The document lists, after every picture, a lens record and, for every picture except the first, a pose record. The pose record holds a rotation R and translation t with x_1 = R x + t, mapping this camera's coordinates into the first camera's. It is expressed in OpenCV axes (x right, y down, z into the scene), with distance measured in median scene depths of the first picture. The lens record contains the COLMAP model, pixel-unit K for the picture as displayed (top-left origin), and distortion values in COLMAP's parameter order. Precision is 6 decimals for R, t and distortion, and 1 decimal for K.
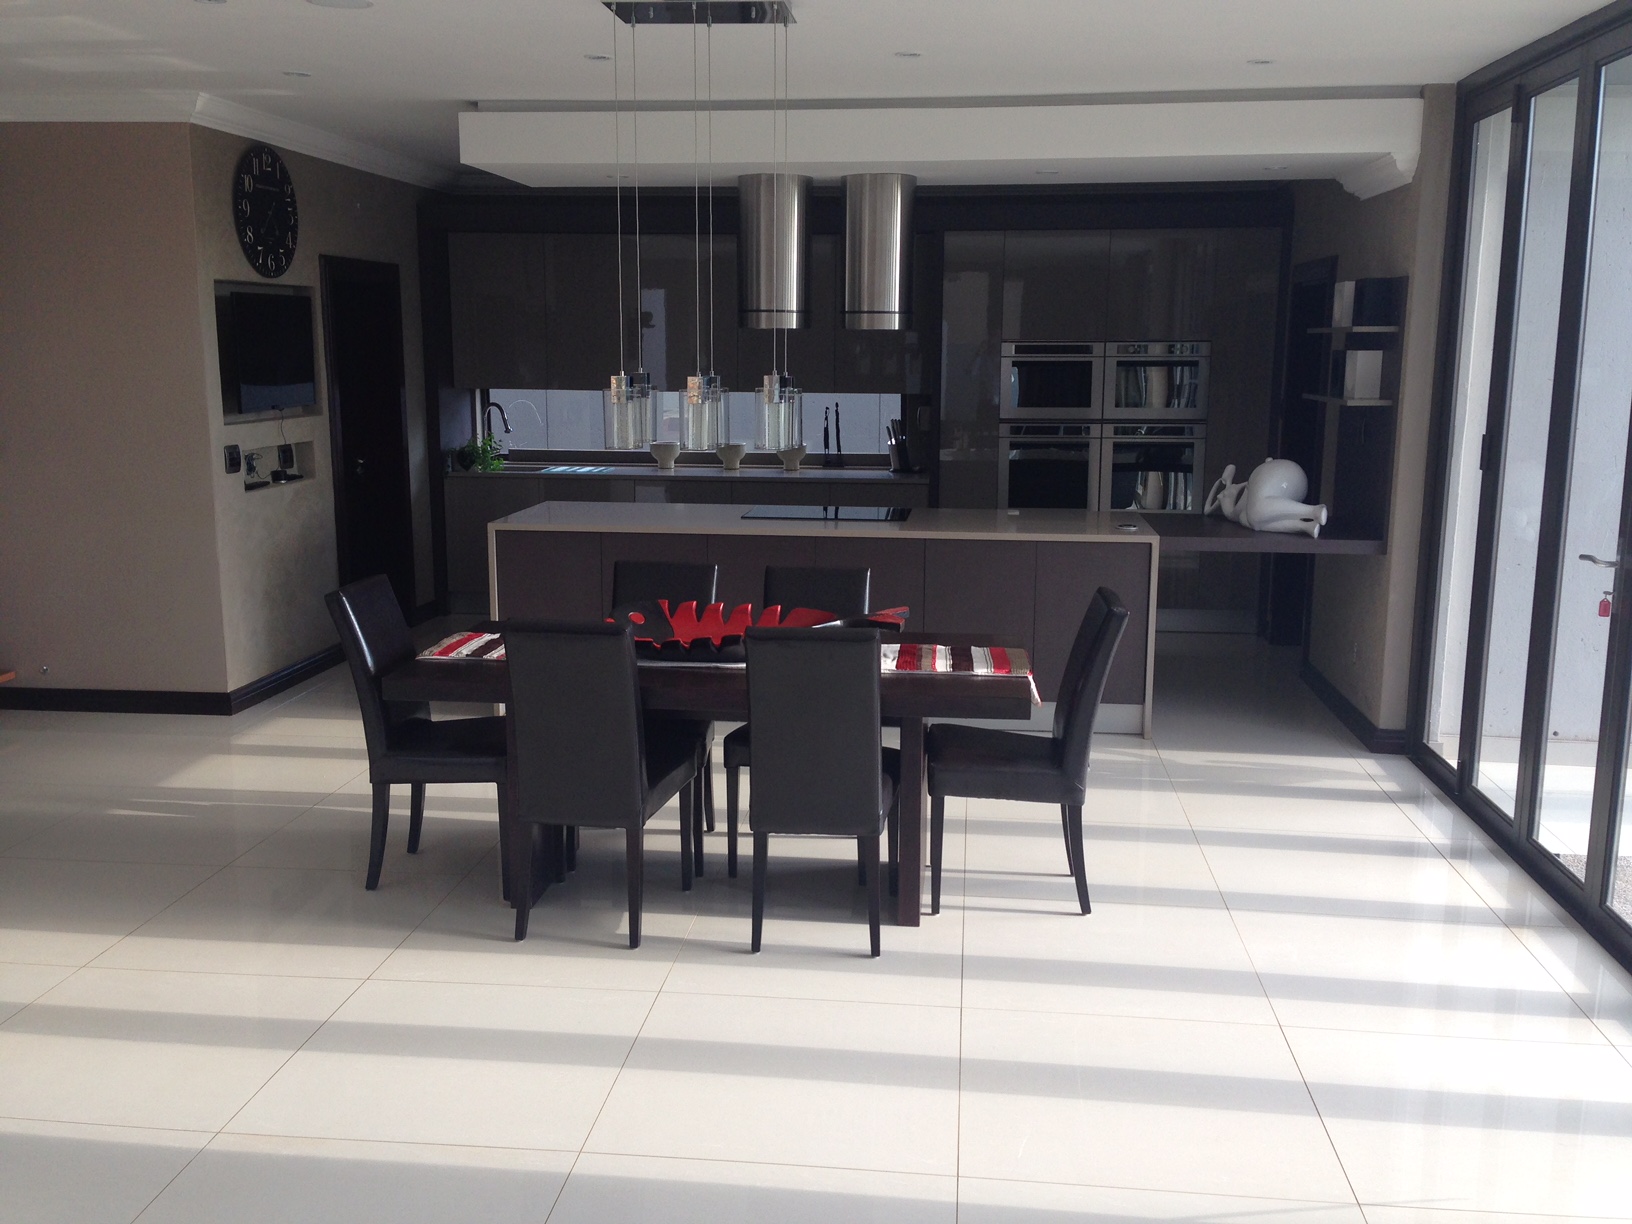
lens RADIAL K [[1536.0, 0, 816.0], [0, 1536.0, 612.0], [0, 0, 1]] dist [0.078480, -0.017208]
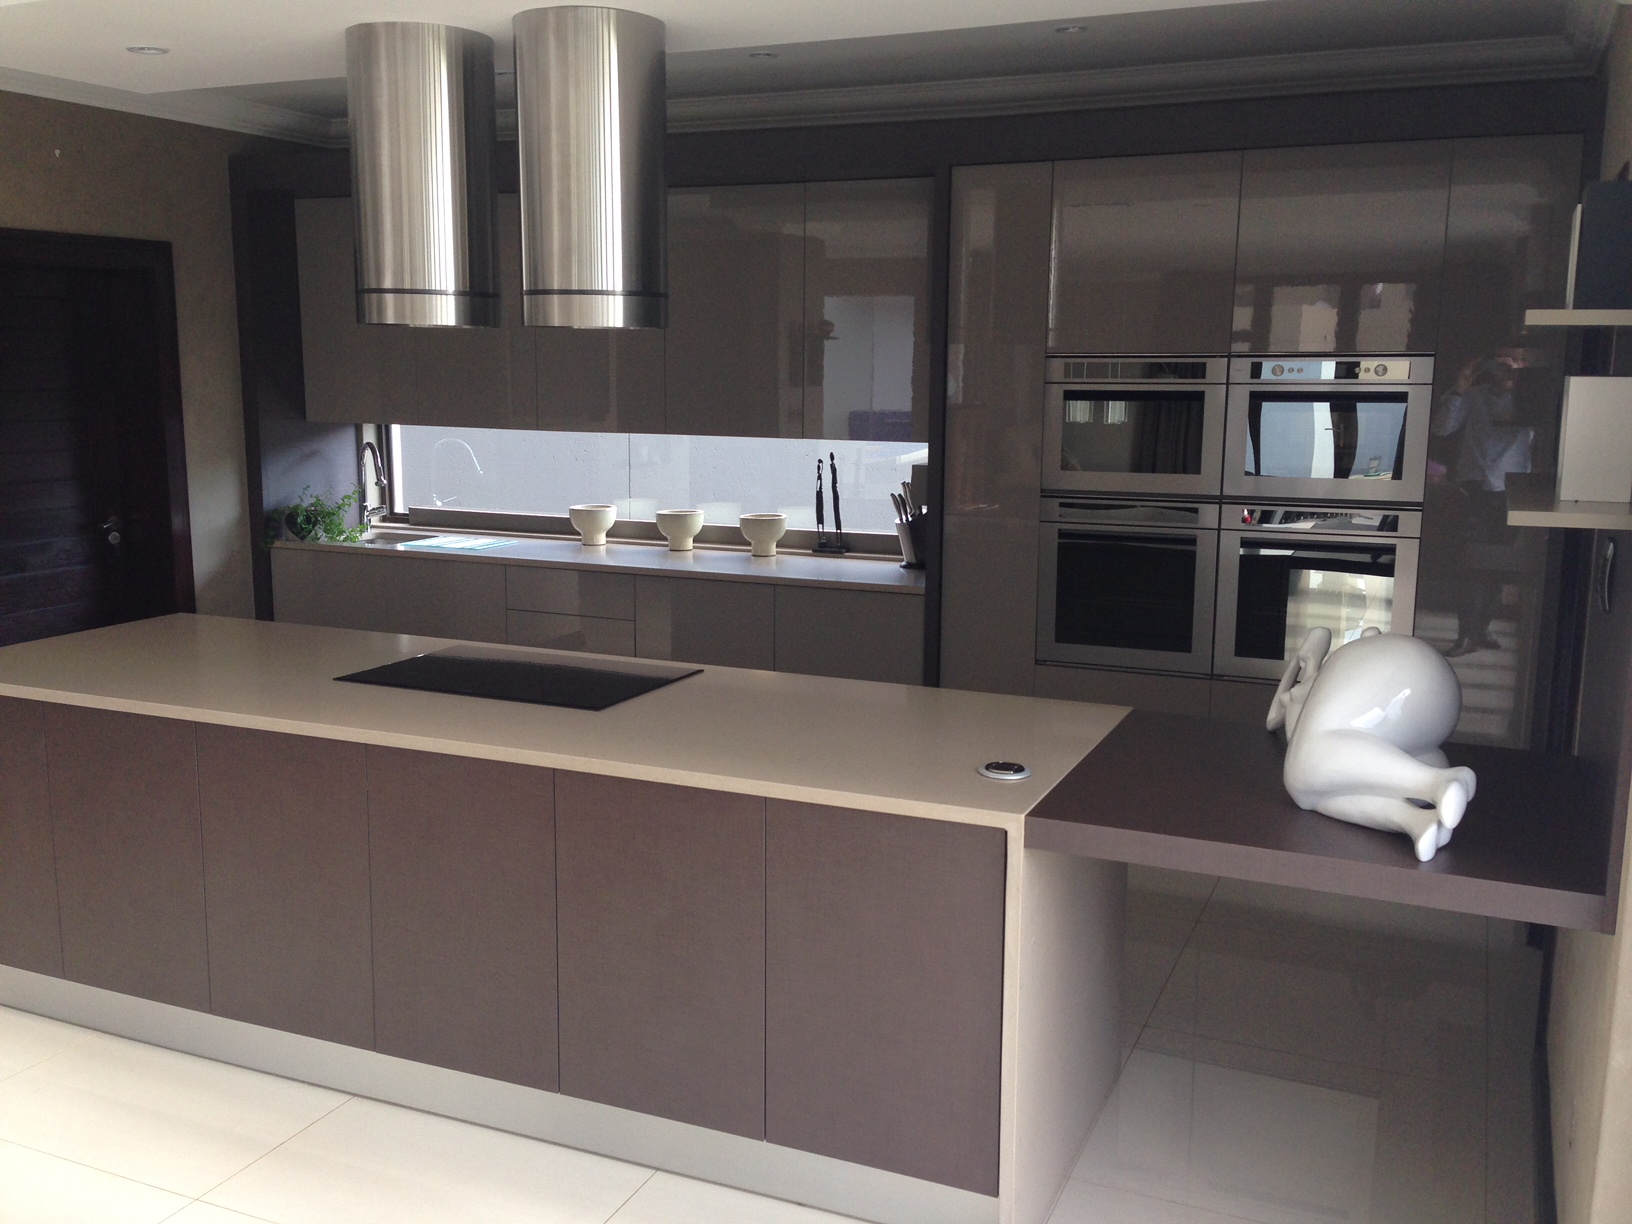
lens RADIAL K [[1536.0, 0, 816.0], [0, 1536.0, 612.0], [0, 0, 1]] dist [0.078480, -0.017208]
pose [[0.956185, 0.050083, -0.288449, 0.209968], [-0.054096, 0.998518, -0.005953, -0.072368], [0.287723, 0.021296, 0.957477, 0.428562]]
